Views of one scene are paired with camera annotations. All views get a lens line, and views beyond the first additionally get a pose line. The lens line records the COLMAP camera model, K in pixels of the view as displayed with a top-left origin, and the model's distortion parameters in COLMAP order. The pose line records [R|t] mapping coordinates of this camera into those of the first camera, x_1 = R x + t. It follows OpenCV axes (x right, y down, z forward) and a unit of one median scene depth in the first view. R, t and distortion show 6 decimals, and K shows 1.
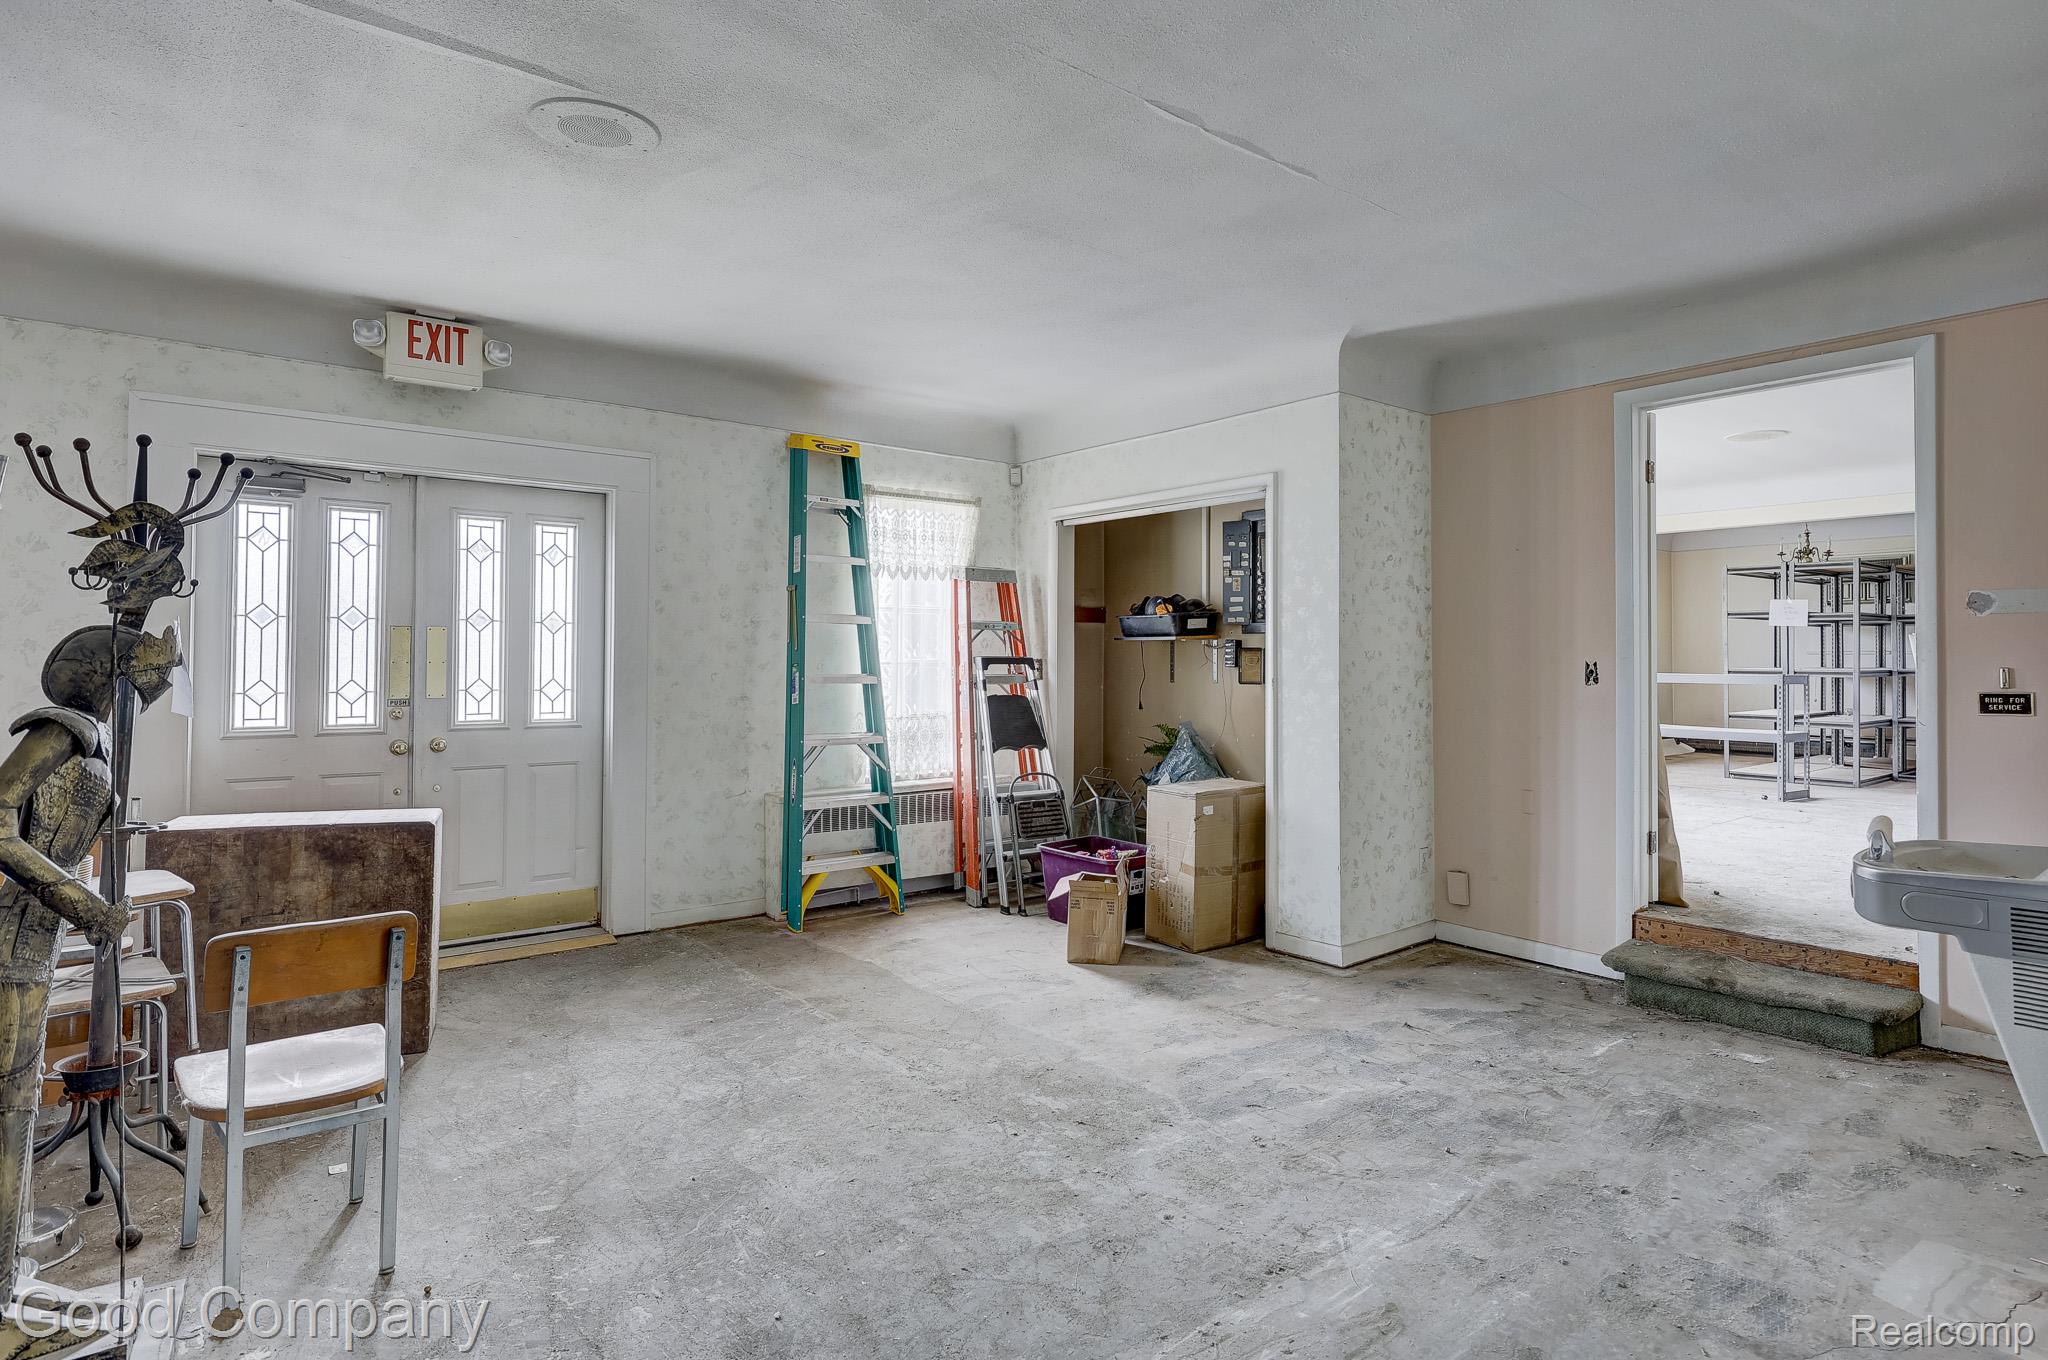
lens RADIAL K [[1065.3, 0, 1023.1], [0, 1065.3, 647.6], [0, 0, 1]] dist [-0.001791, -0.000010]
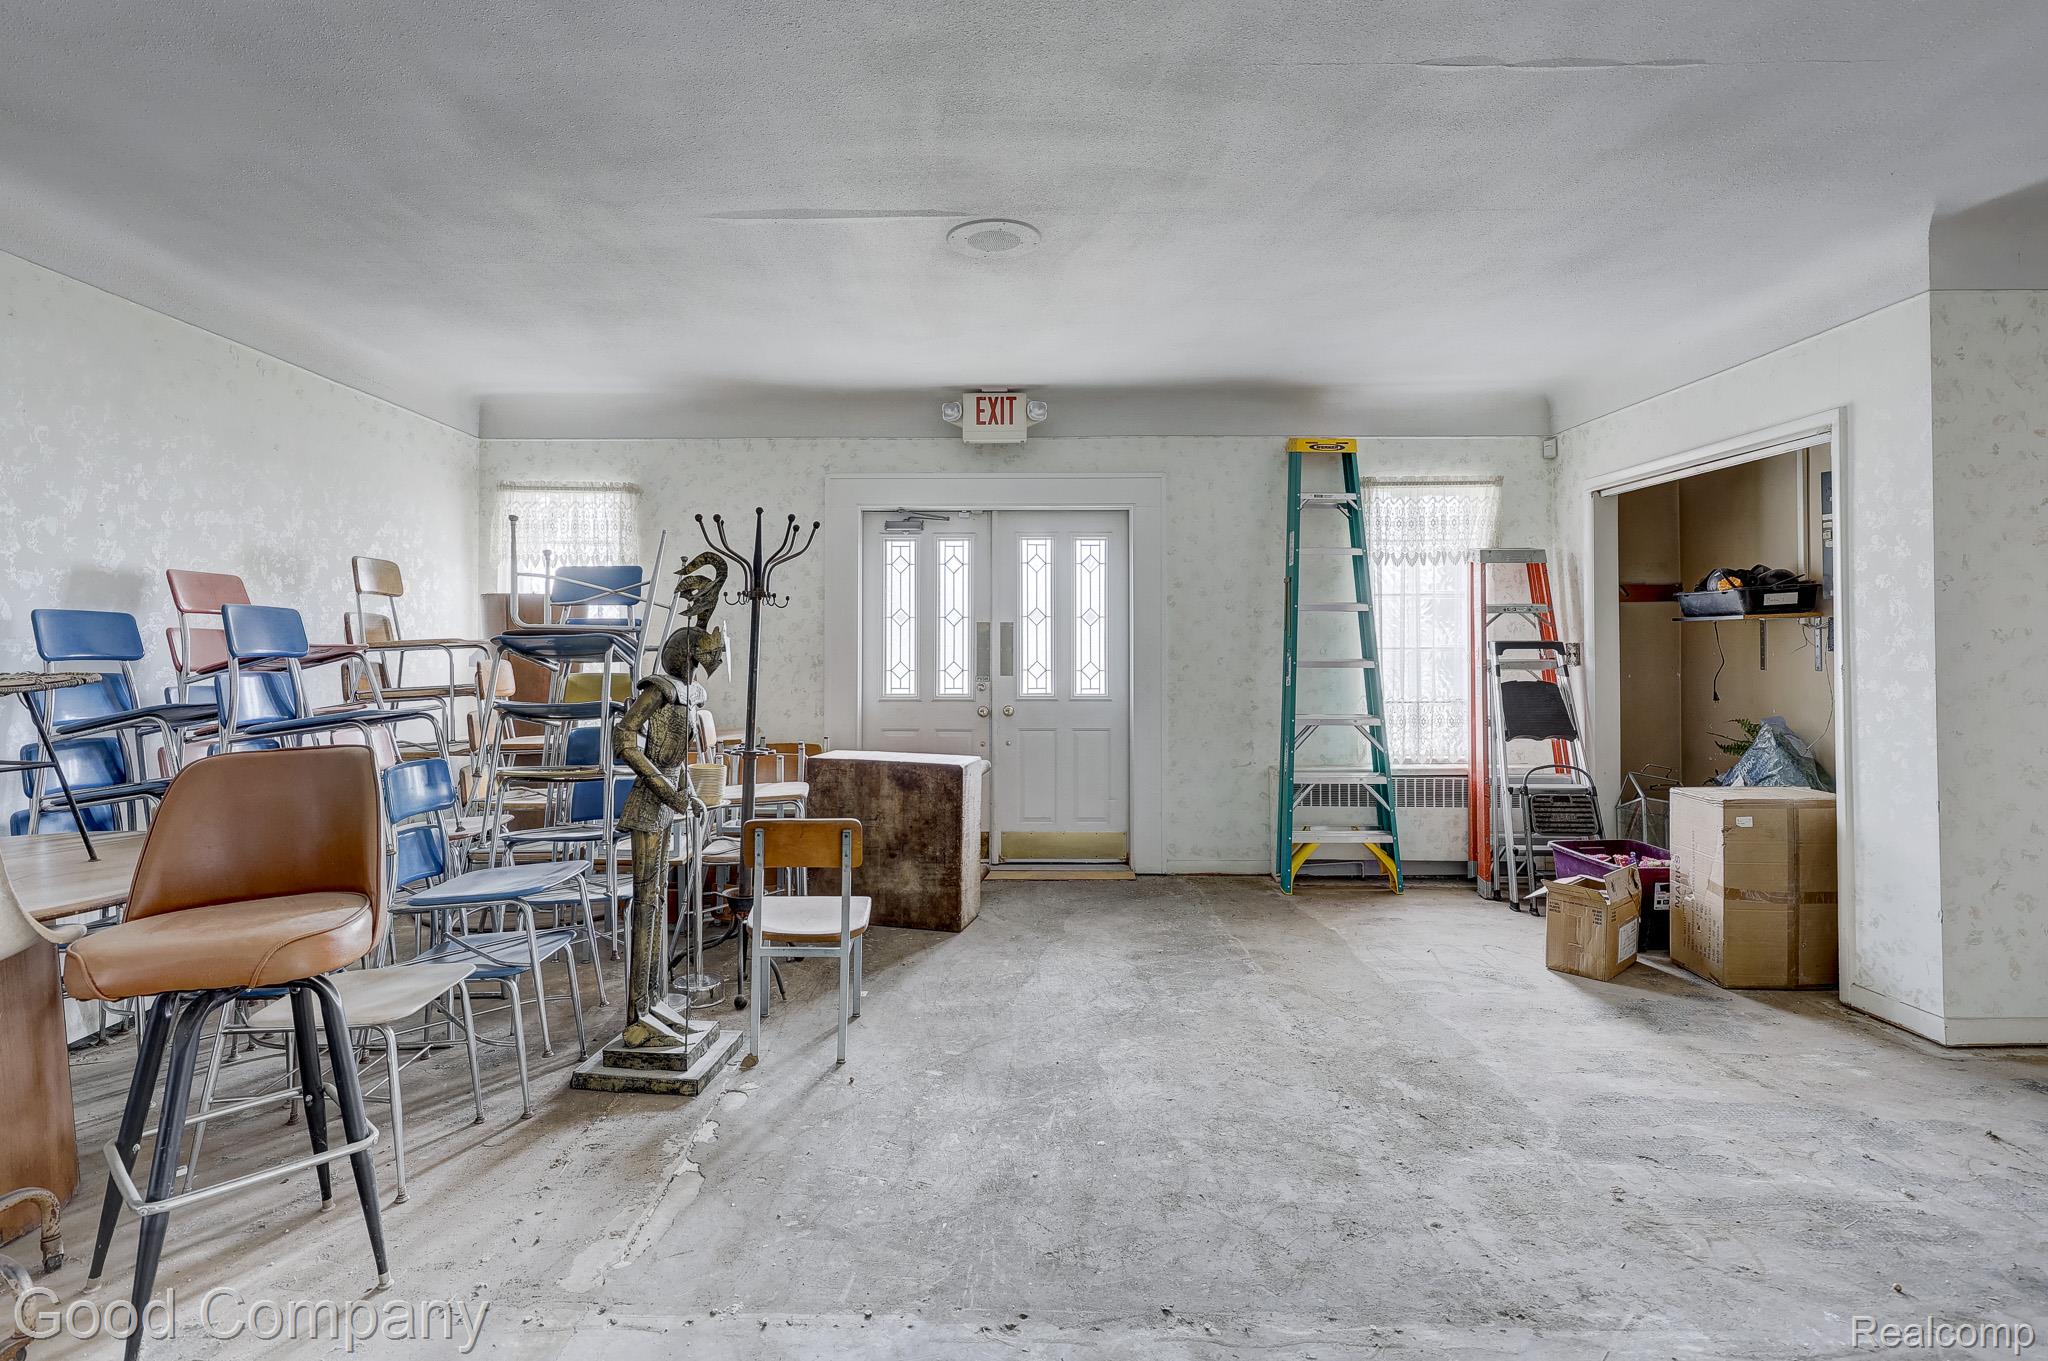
lens RADIAL K [[979.8, 0, 1021.9], [0, 979.8, 636.6], [0, 0, 1]] dist [0.000520, 0.000377]
pose [[0.786978, -0.011547, -0.616872, 0.203941], [0.012072, 0.999922, -0.003316, 0.002507], [0.616862, -0.004837, 0.787056, 0.041534]]
